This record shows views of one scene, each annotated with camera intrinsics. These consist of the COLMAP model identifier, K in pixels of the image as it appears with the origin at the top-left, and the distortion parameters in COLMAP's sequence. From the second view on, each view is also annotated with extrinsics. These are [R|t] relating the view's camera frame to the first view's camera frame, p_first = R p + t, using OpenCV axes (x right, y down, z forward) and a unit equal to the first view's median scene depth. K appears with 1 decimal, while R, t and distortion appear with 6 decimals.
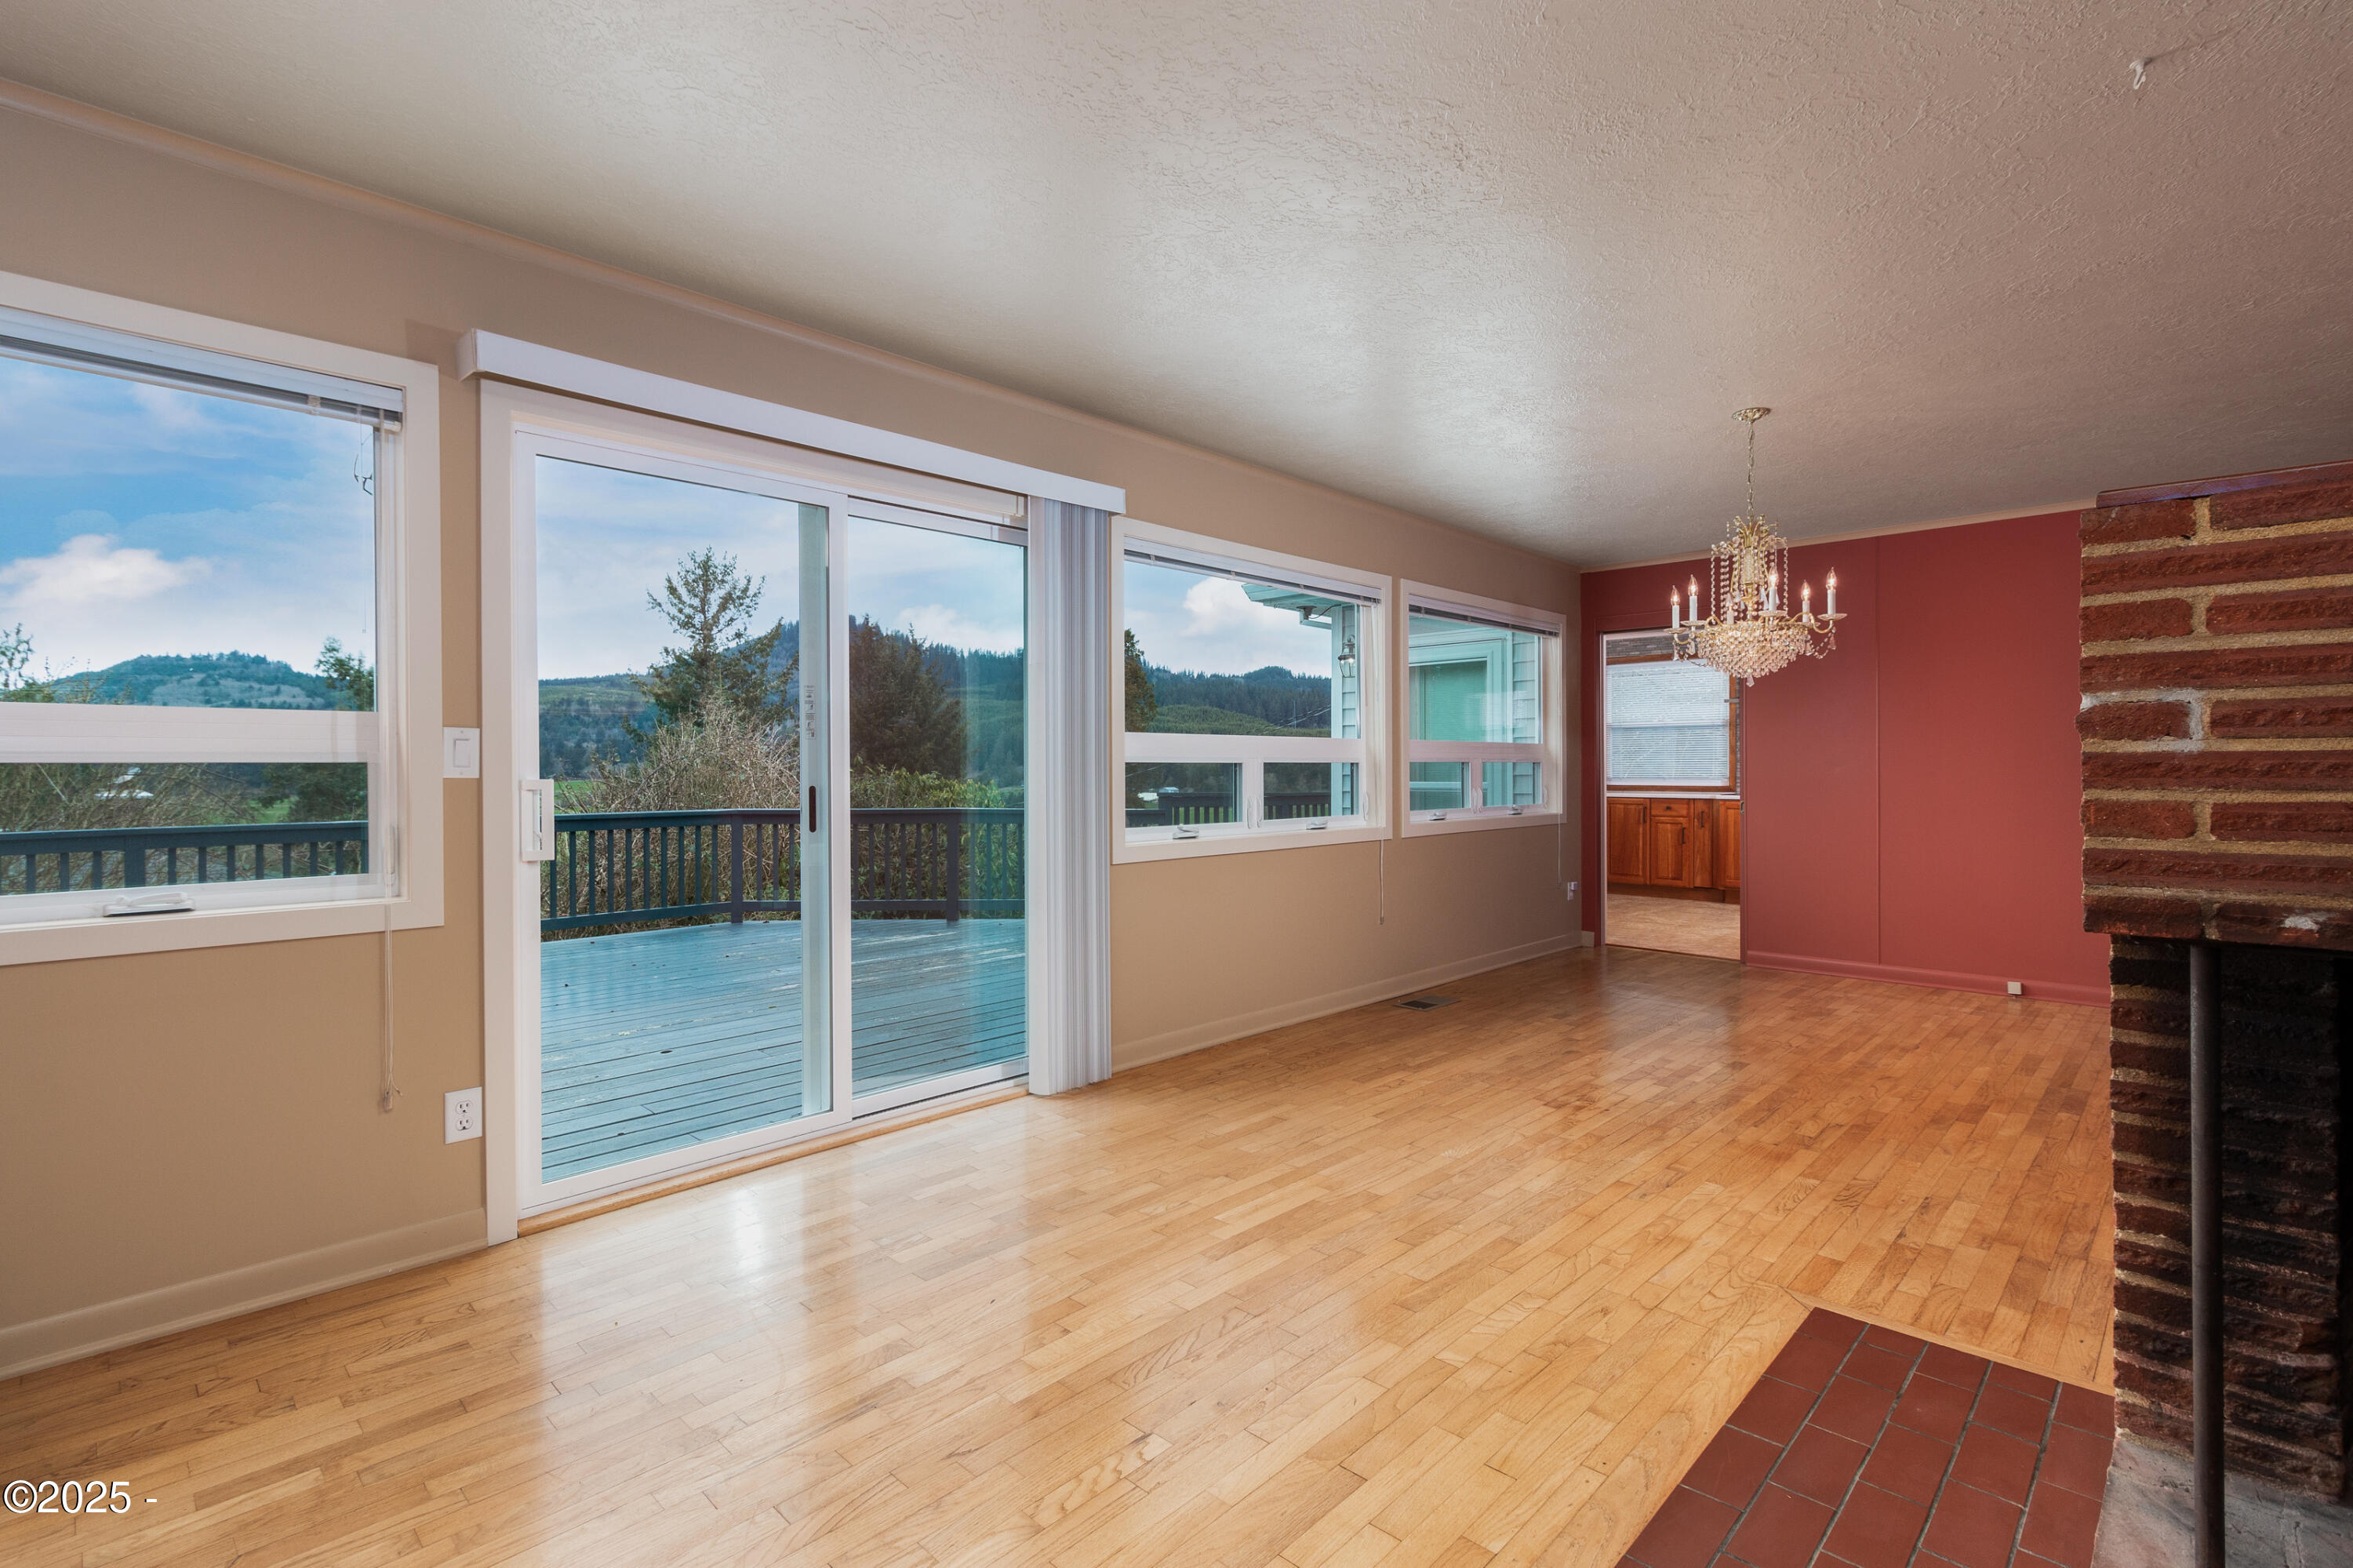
lens RADIAL K [[1083.6, 0, 1183.3], [0, 1083.6, 773.7], [0, 0, 1]] dist [0.000570, 0.000126]
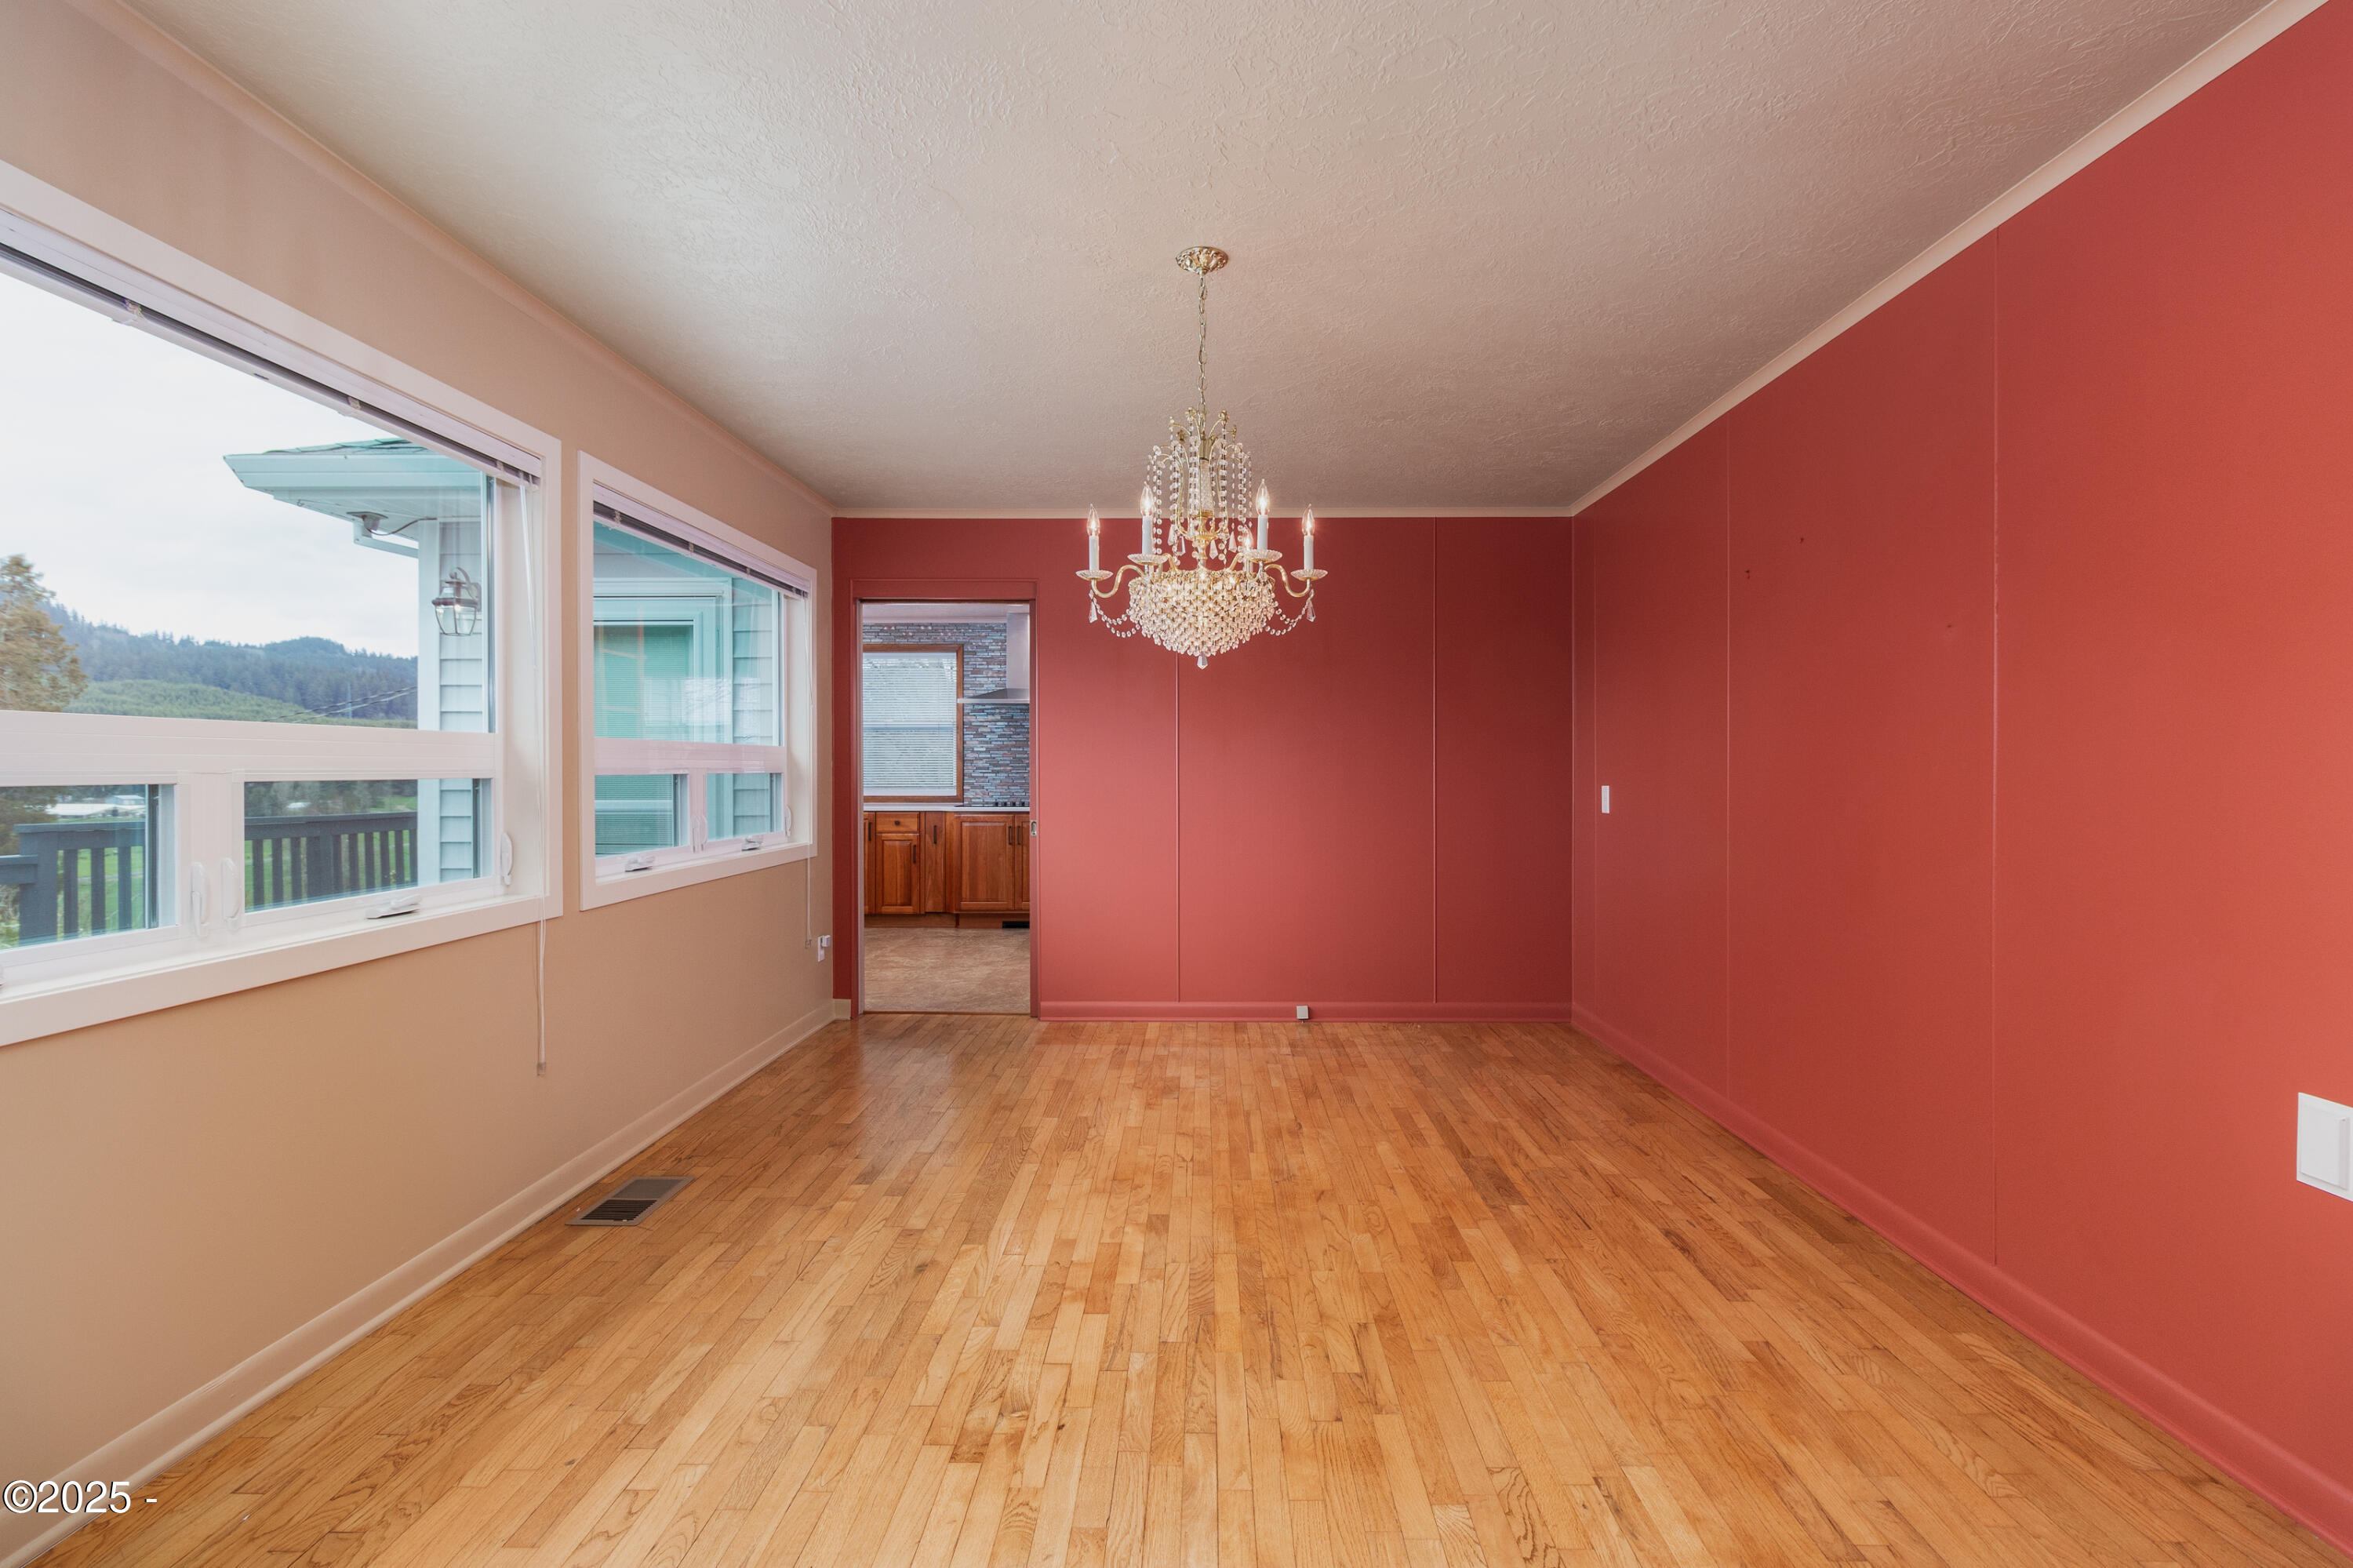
lens RADIAL K [[1083.6, 0, 1197.8], [0, 1083.6, 769.1], [0, 0, 1]] dist [0.000570, 0.000126]
pose [[0.720518, 0.000575, 0.693436, 0.042309], [0.003044, 0.999987, -0.003992, -0.011324], [-0.693430, 0.004987, 0.720507, 0.371659]]
